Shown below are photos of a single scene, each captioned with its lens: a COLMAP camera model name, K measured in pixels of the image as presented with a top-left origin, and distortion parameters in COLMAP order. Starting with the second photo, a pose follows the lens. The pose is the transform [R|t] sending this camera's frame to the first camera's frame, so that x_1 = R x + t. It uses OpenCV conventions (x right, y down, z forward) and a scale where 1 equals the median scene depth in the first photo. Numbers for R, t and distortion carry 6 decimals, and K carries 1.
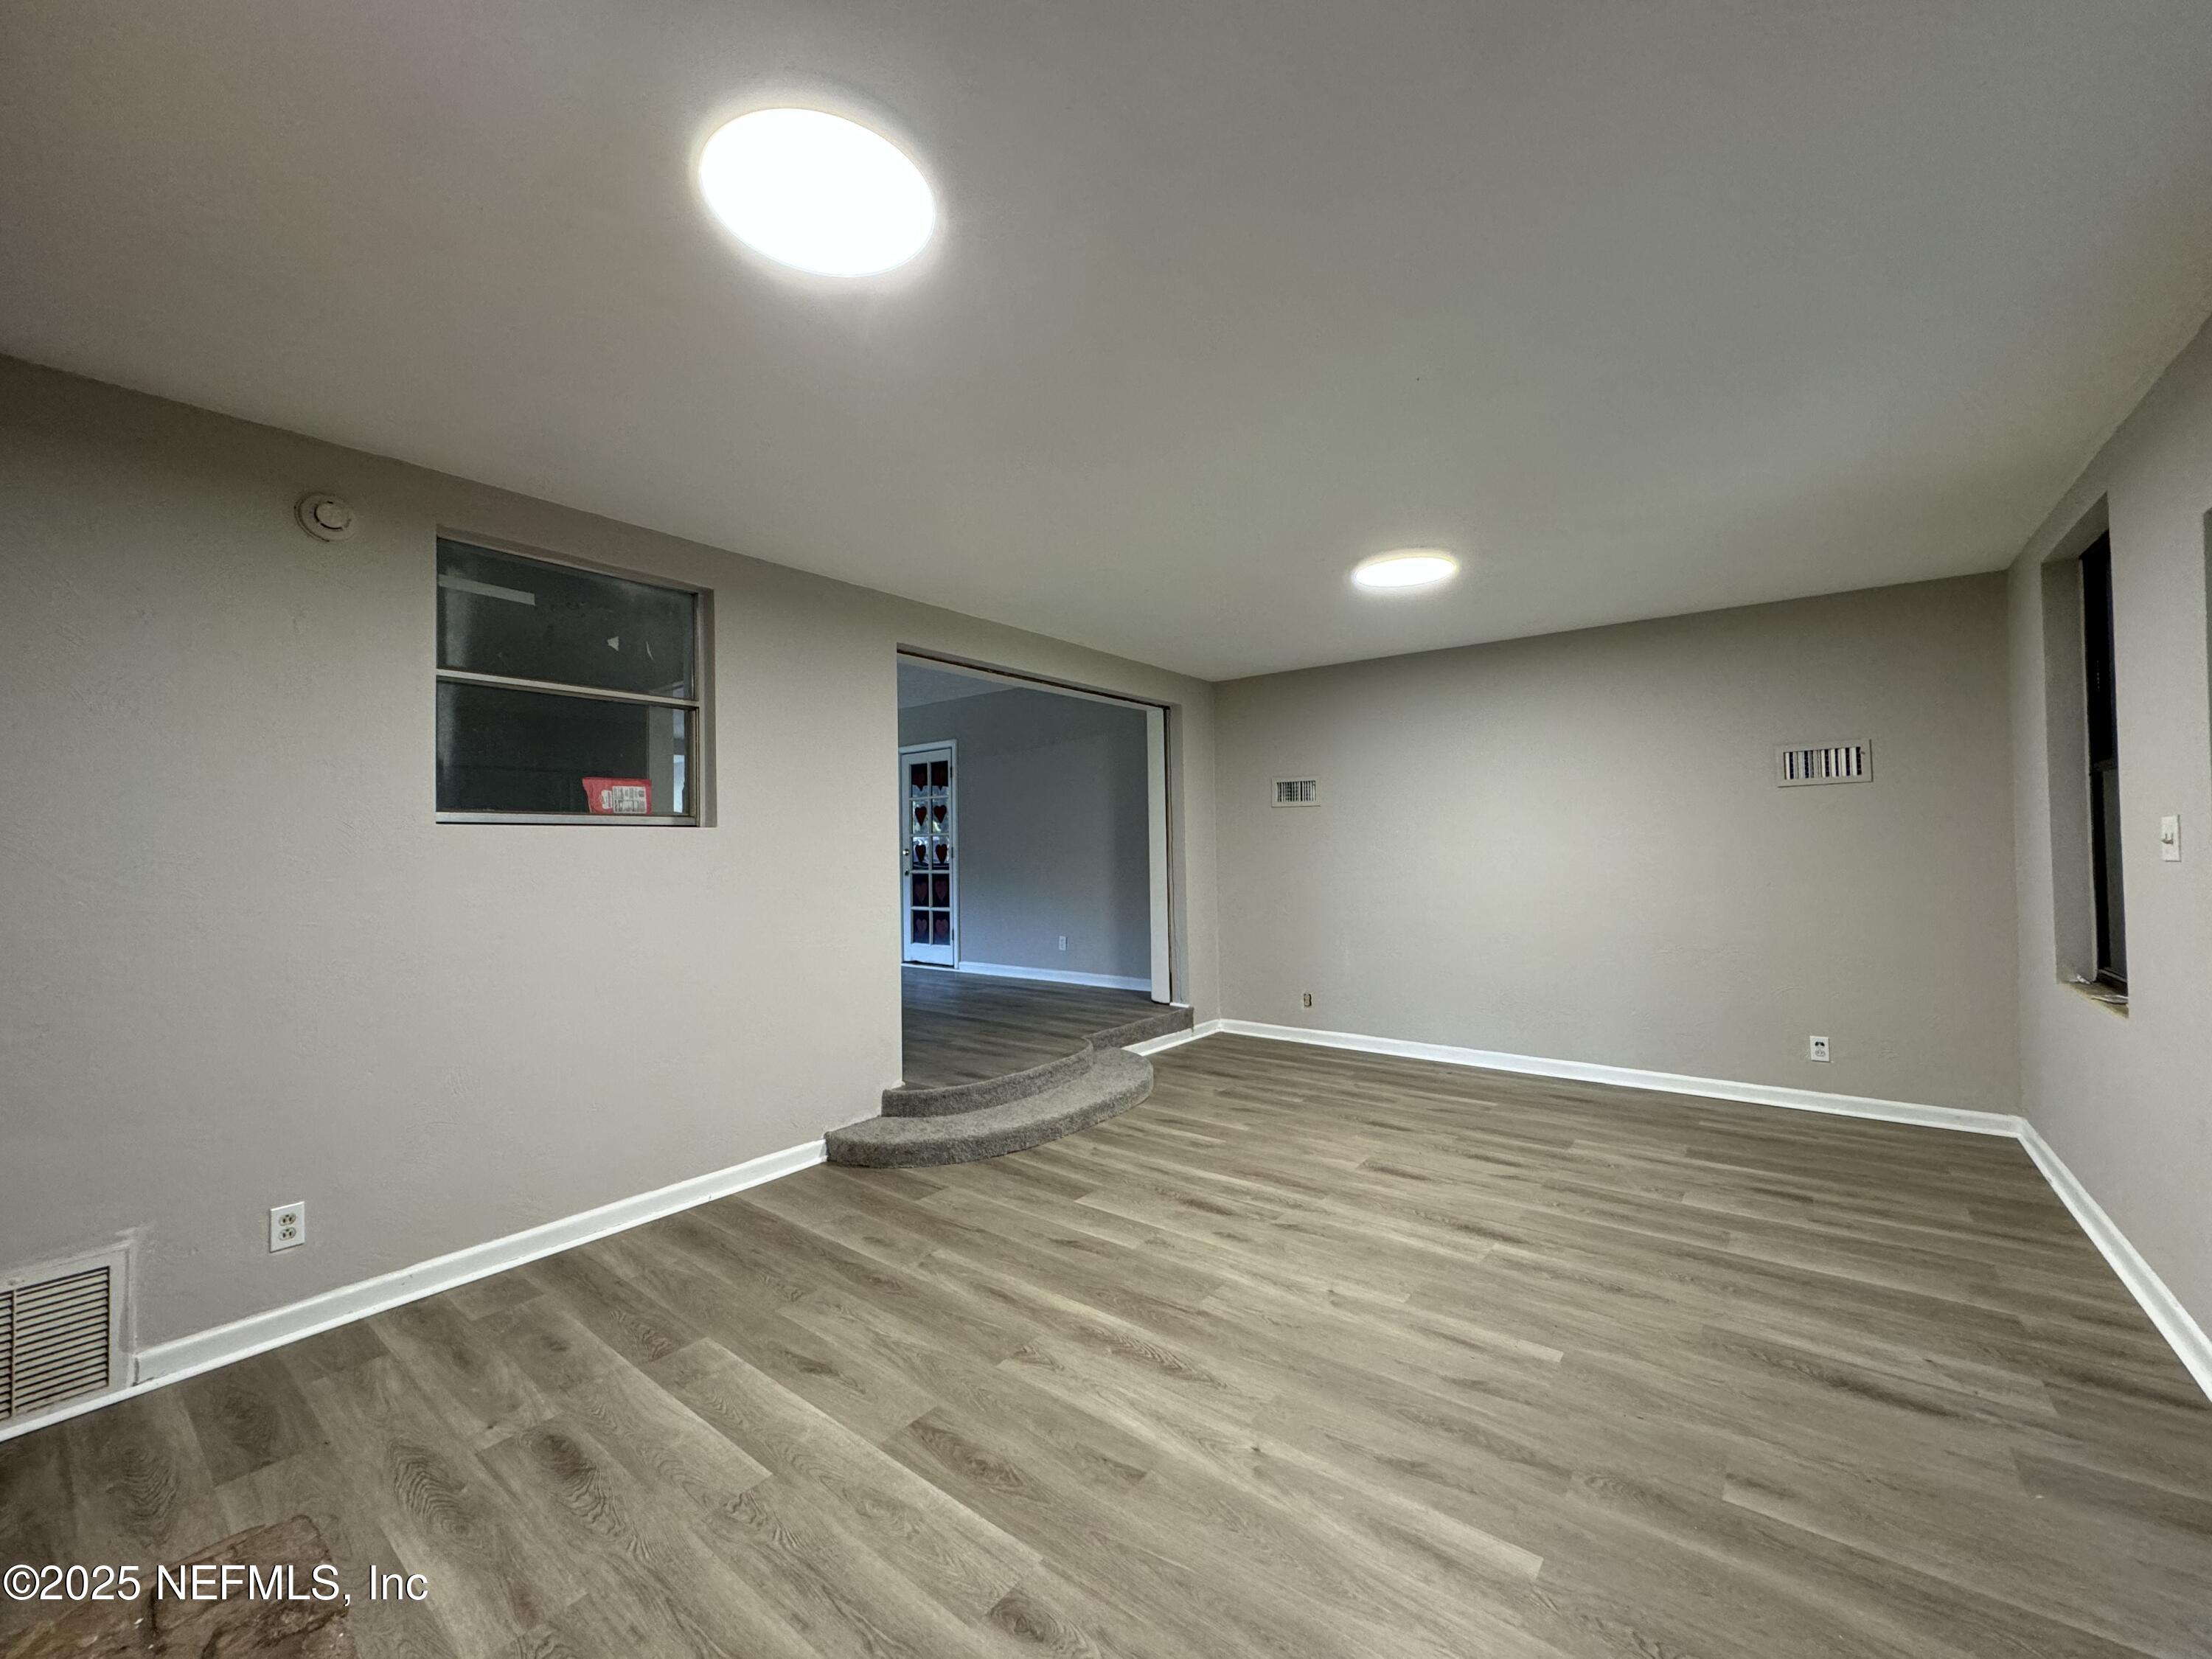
lens RADIAL K [[877.4, 0, 1105.1], [0, 877.4, 831.5], [0, 0, 1]] dist [-0.001360, 0.000525]
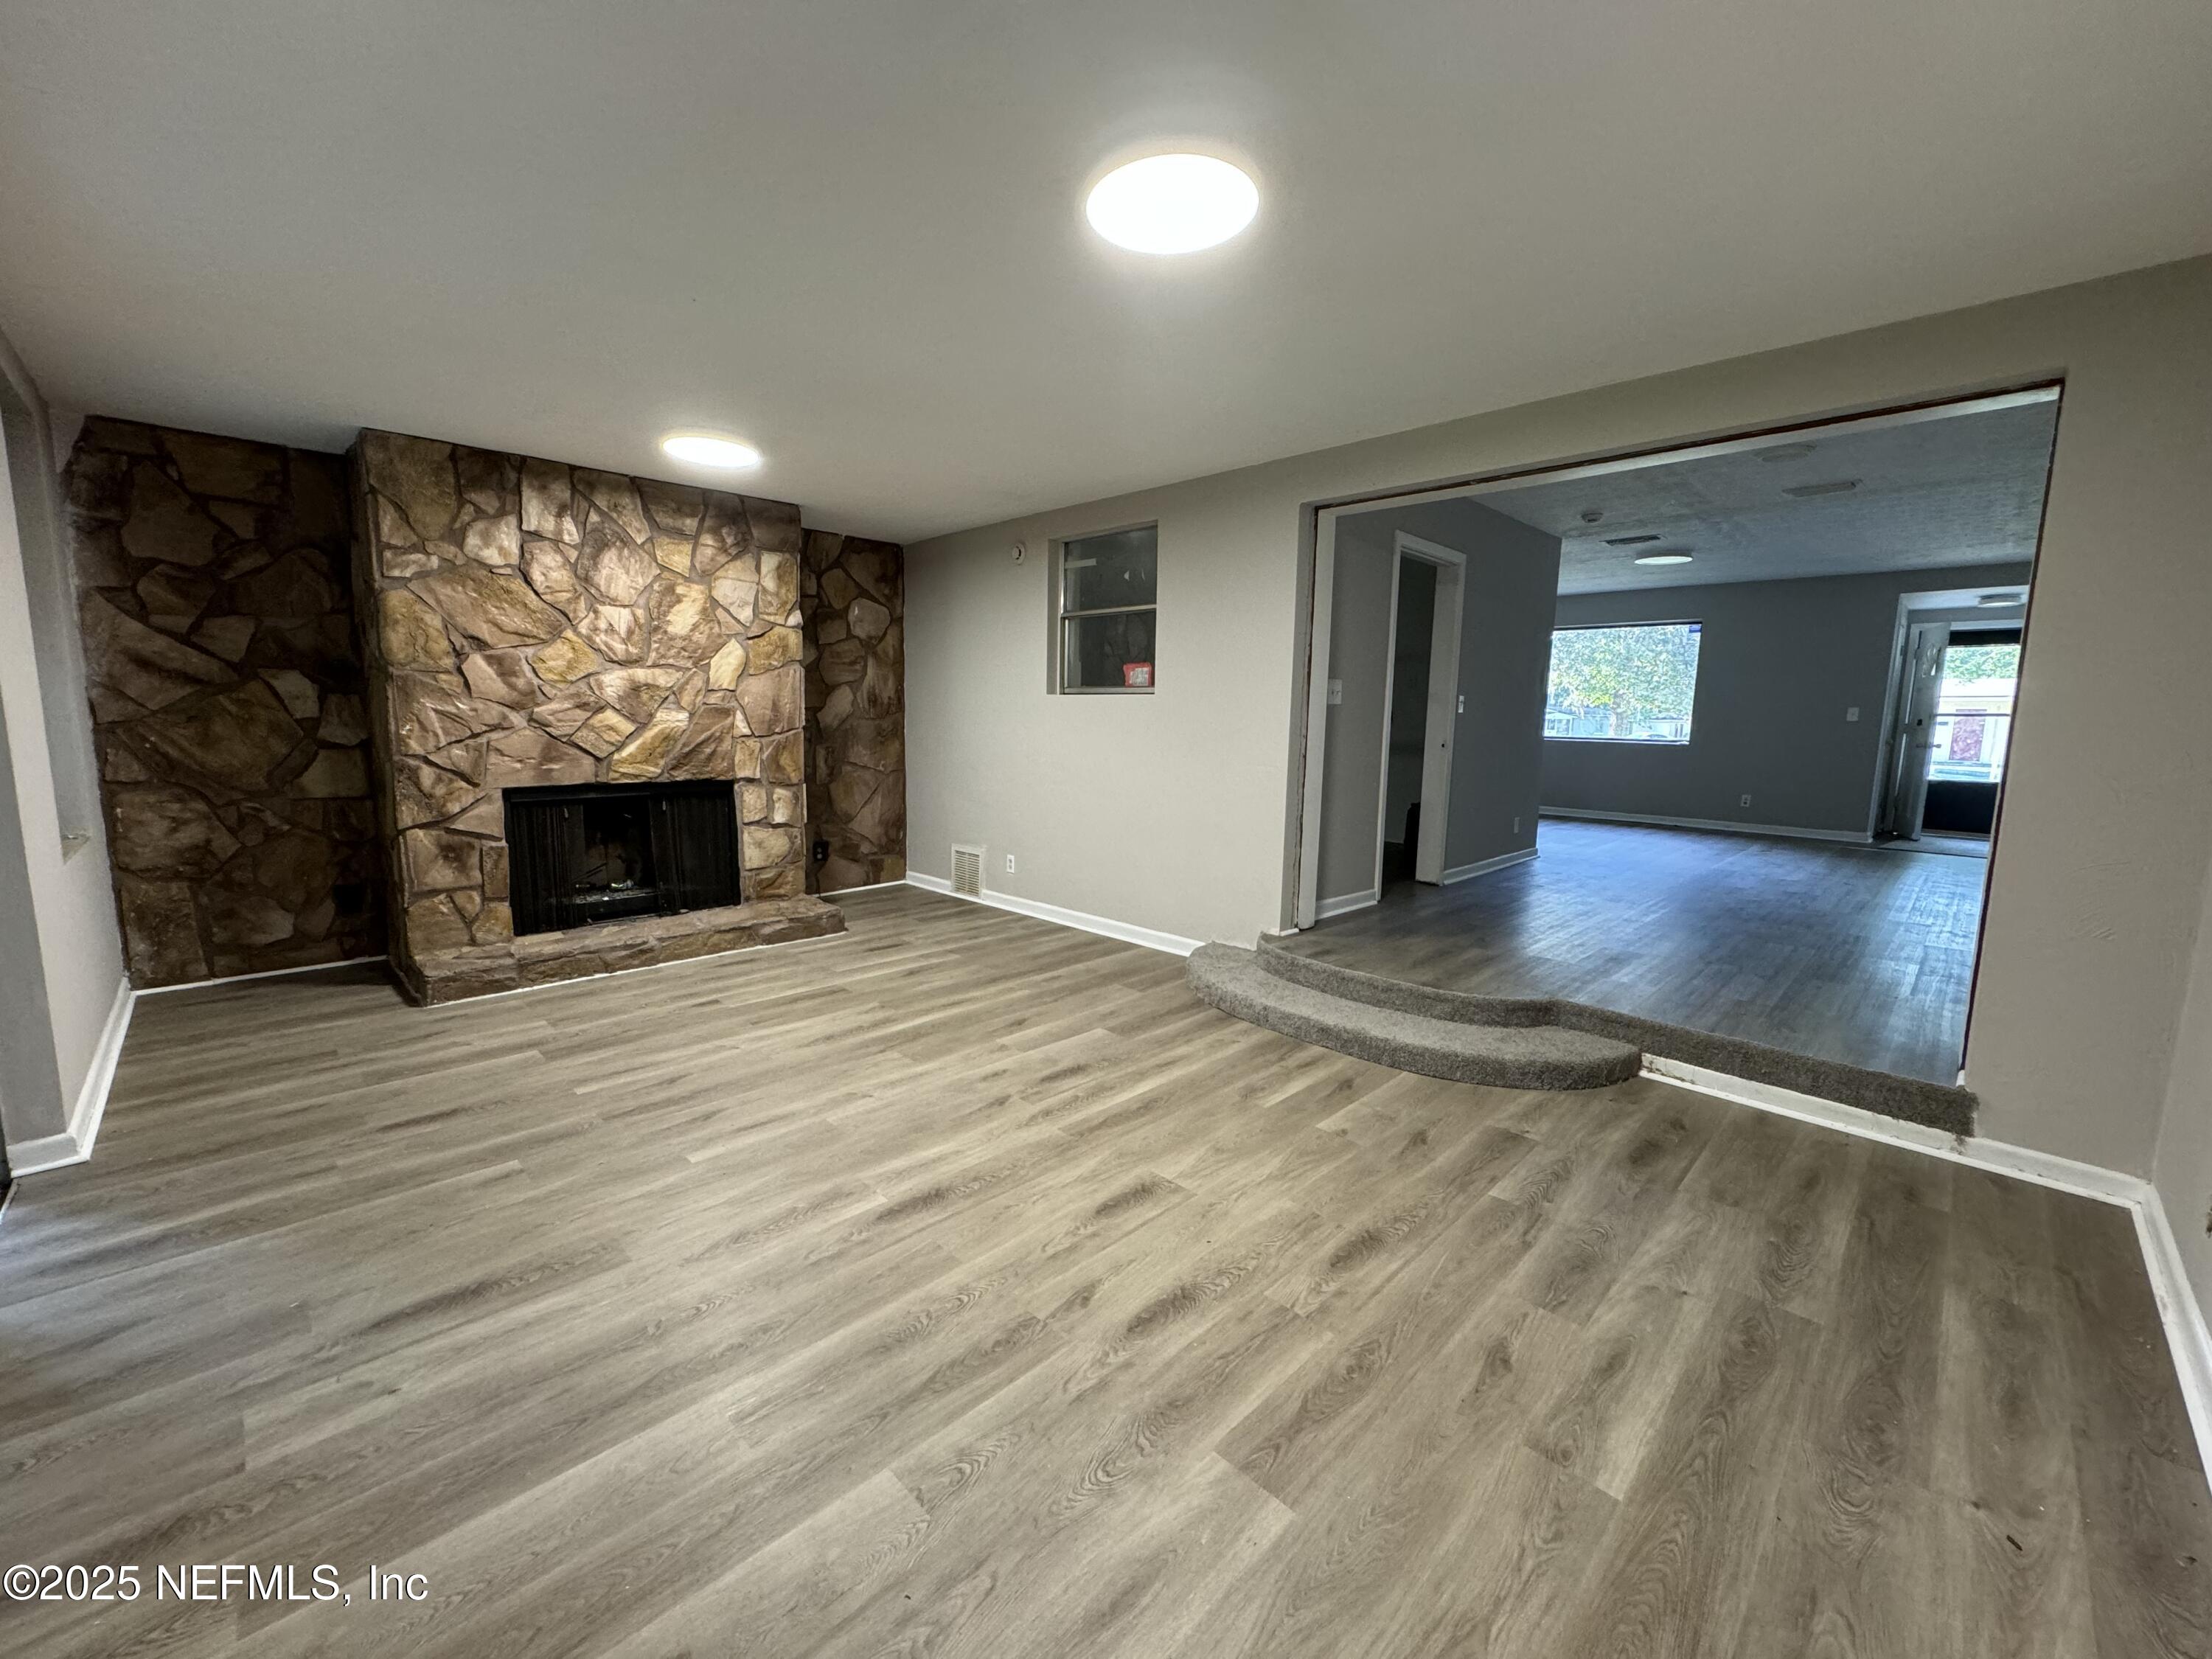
lens RADIAL K [[877.4, 0, 1105.1], [0, 877.4, 831.5], [0, 0, 1]] dist [-0.001360, 0.000525]
pose [[-0.118996, 0.144370, -0.982343, 1.075028], [0.004506, 0.989441, 0.144867, 0.009601], [0.992884, 0.012812, -0.118390, 1.182778]]
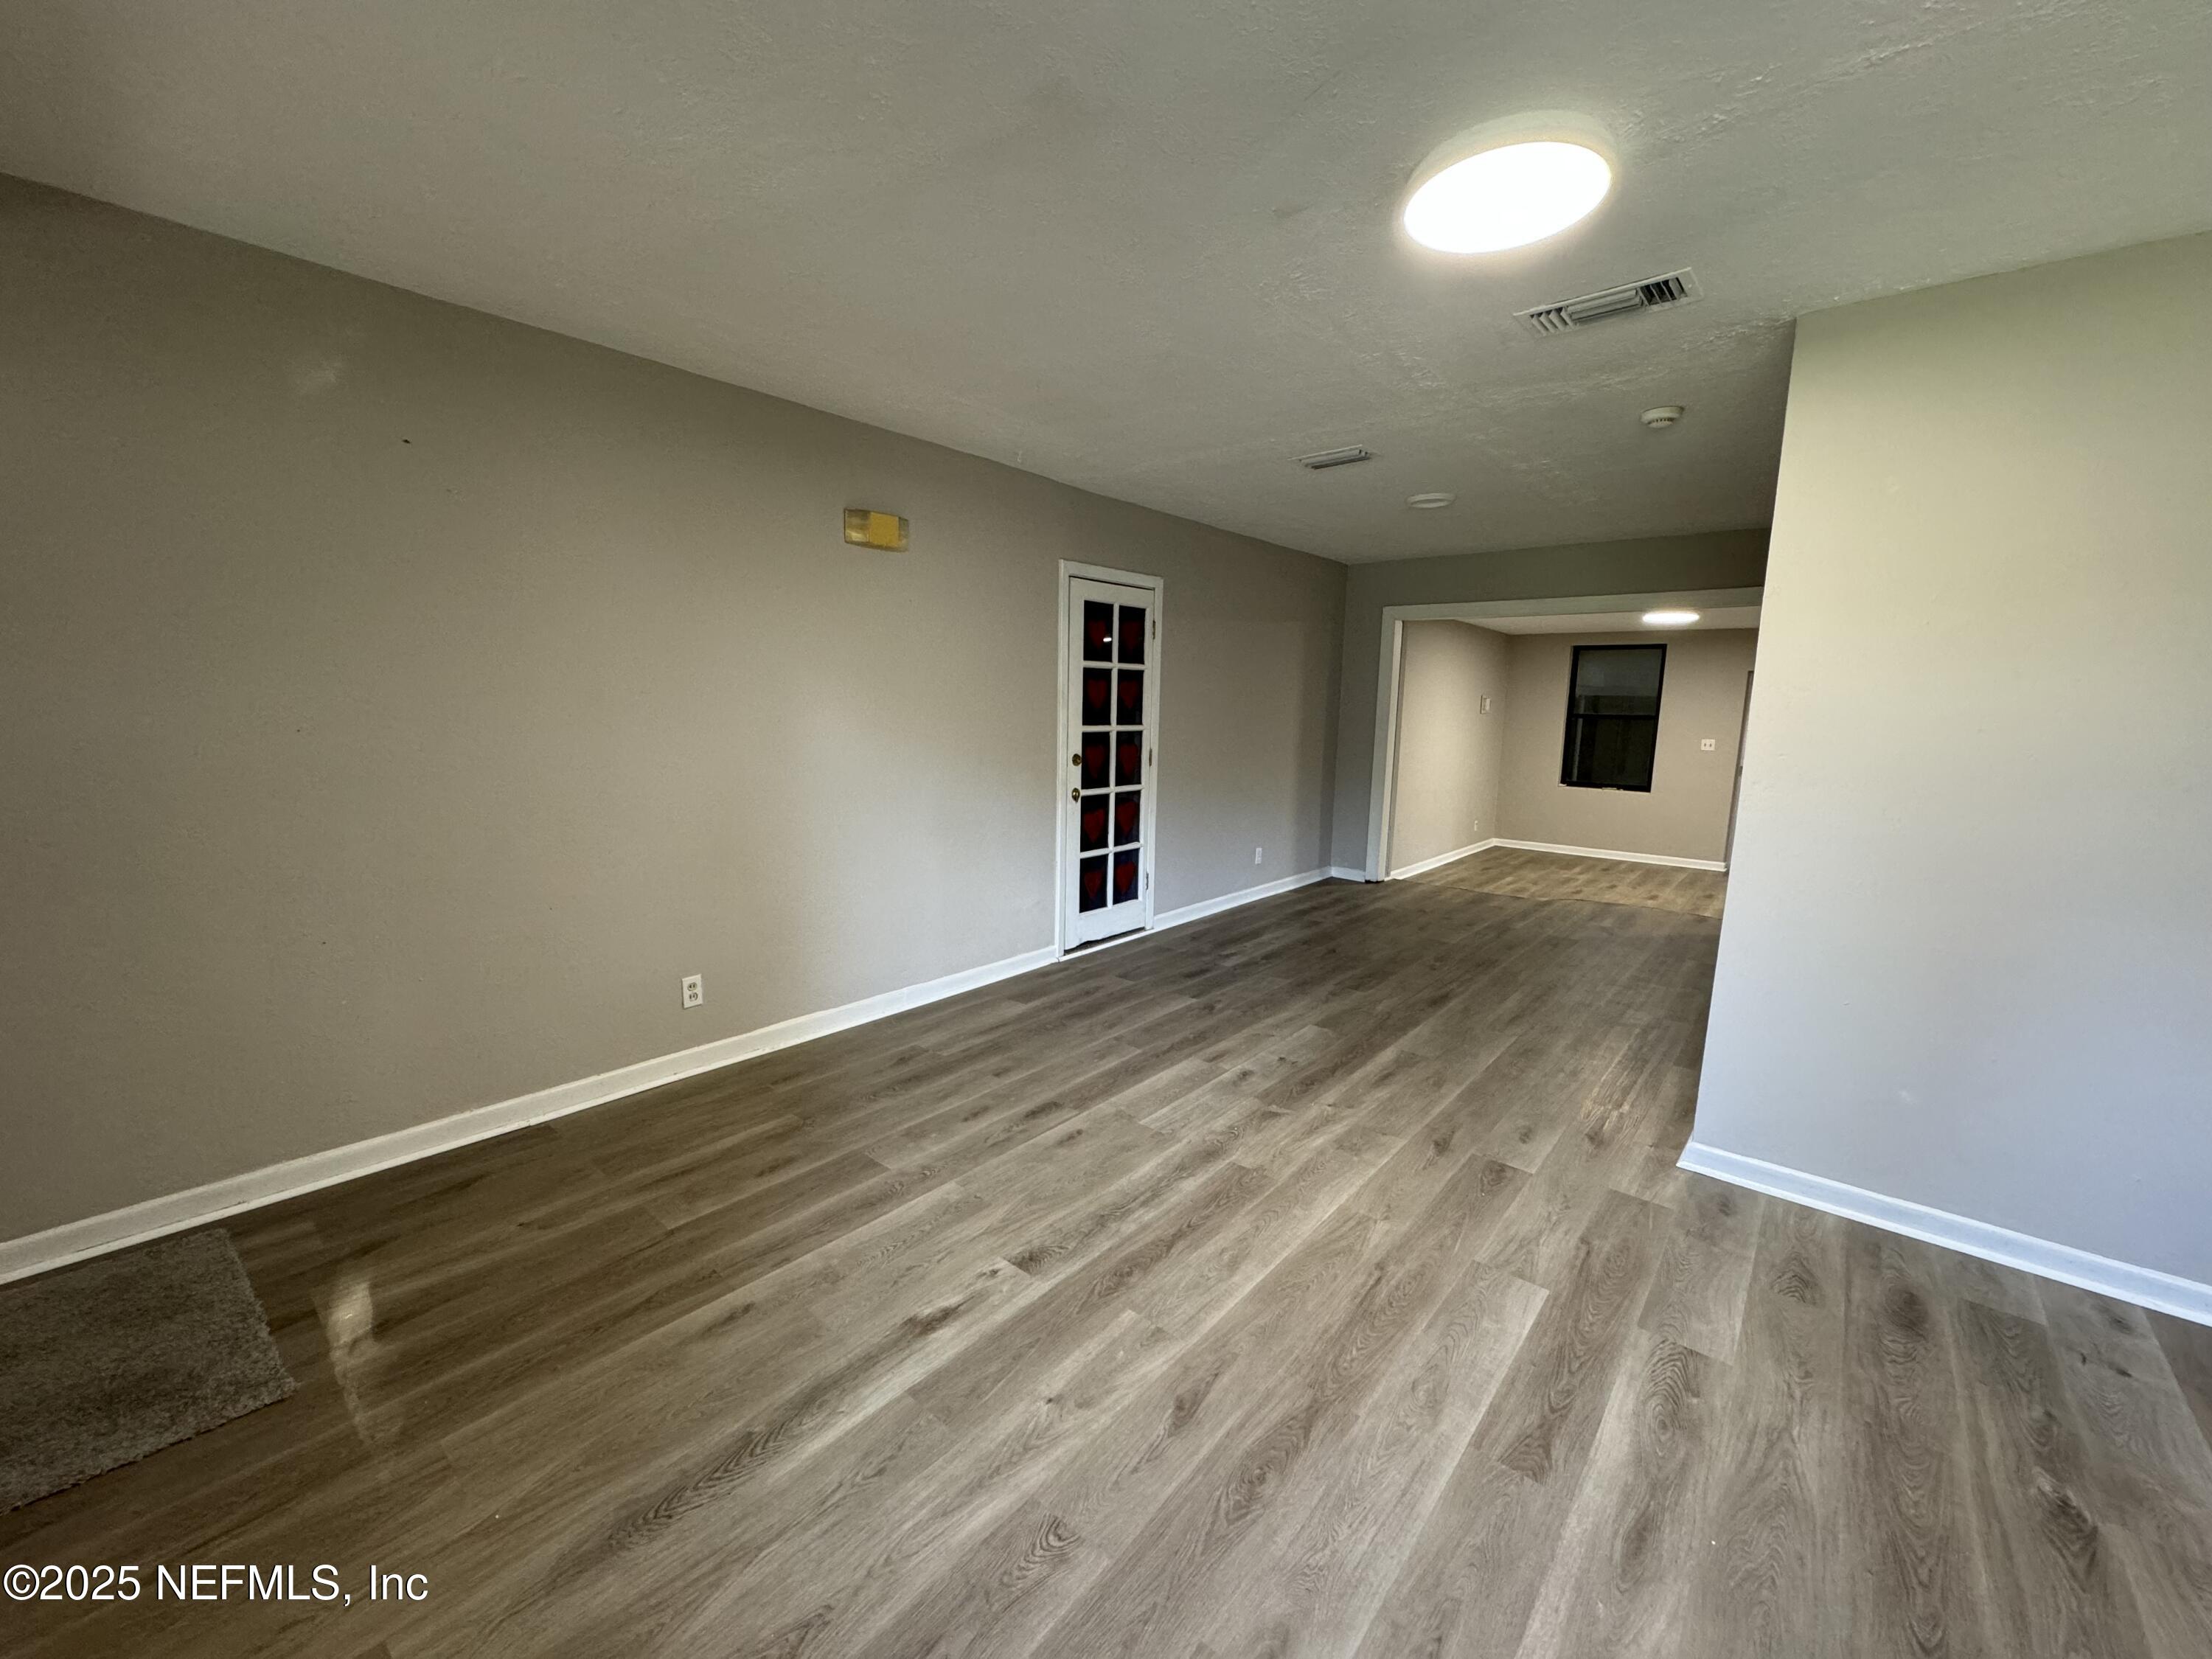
lens RADIAL K [[877.4, 0, 1105.1], [0, 877.4, 831.5], [0, 0, 1]] dist [-0.001360, 0.000525]
pose [[0.038998, -0.132595, 0.990403, -2.117369], [-0.042117, 0.990058, 0.134207, -0.017045], [-0.998351, -0.046946, 0.033025, 2.589508]]
